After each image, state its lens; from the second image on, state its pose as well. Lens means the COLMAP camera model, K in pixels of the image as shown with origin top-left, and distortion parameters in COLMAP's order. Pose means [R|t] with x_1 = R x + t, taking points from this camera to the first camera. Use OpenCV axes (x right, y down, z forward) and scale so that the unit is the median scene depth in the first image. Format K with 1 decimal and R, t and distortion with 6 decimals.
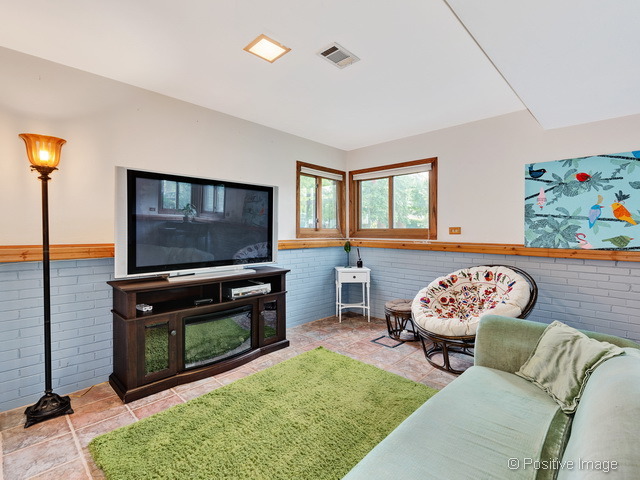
lens RADIAL K [[303.0, 0, 320.0], [0, 303.0, 240.0], [0, 0, 1]] dist [0.001779, 0.000308]
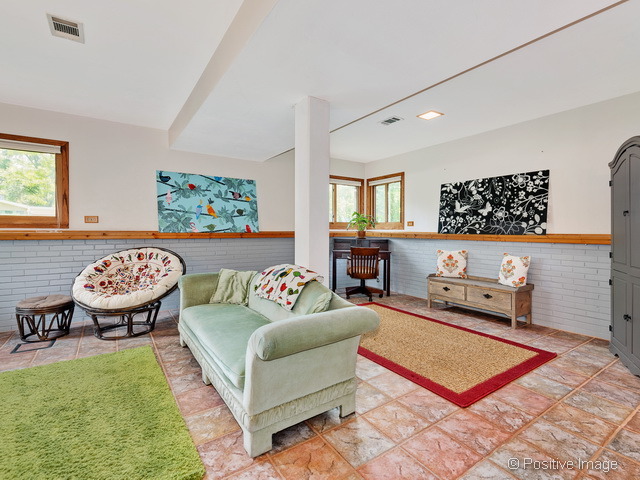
lens RADIAL K [[303.0, 0, 320.0], [0, 303.0, 240.0], [0, 0, 1]] dist [0.001779, 0.000308]
pose [[0.223166, -0.039257, 0.973990, -0.496827], [0.023667, 0.999112, 0.034846, 0.027346], [-0.974493, 0.015275, 0.223897, 0.010797]]
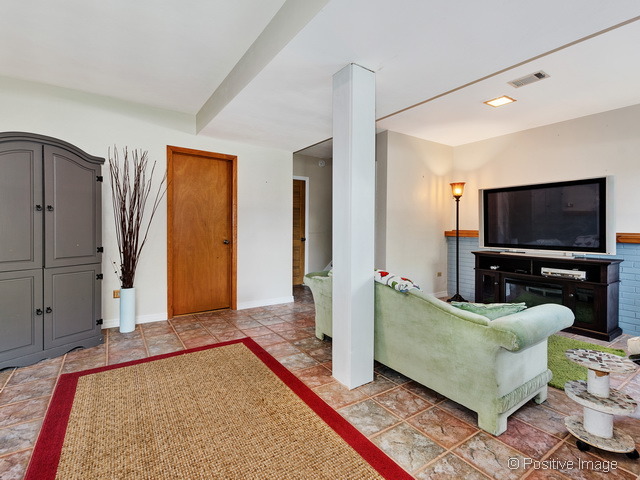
lens RADIAL K [[303.0, 0, 320.0], [0, 303.0, 240.0], [0, 0, 1]] dist [0.001779, 0.000308]
pose [[-0.223436, 0.034973, -0.974091, 0.860987], [-0.038494, 0.998260, 0.044671, 0.018434], [0.973958, 0.047478, -0.221701, 0.268053]]
